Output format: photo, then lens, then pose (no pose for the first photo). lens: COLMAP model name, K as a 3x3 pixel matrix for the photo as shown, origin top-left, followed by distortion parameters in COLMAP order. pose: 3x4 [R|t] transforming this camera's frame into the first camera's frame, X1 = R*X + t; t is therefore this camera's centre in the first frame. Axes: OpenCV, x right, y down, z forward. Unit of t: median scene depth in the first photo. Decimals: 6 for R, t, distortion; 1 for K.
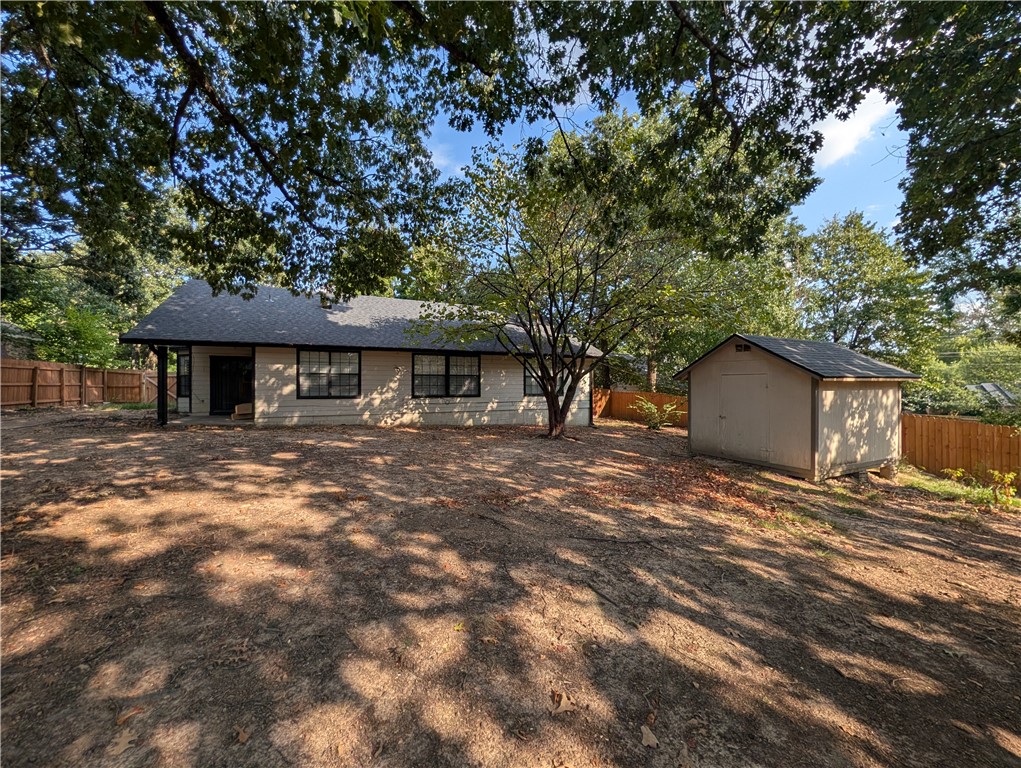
lens RADIAL K [[393.4, 0, 514.0], [0, 393.4, 383.8], [0, 0, 1]] dist [-0.000256, -0.000121]
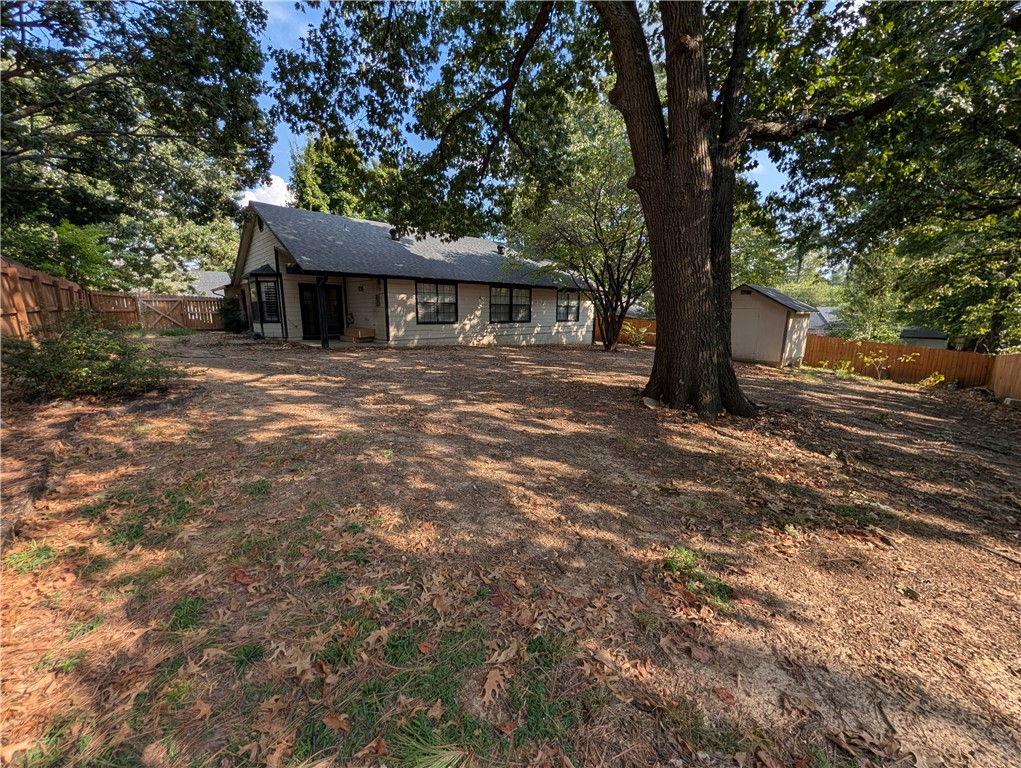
lens RADIAL K [[393.4, 0, 514.0], [0, 393.4, 383.8], [0, 0, 1]] dist [-0.000256, -0.000121]
pose [[0.953399, -0.047790, 0.297903, -0.582940], [-0.009318, 0.982241, 0.187392, -0.010181], [-0.301568, -0.181435, 0.936023, -0.216207]]
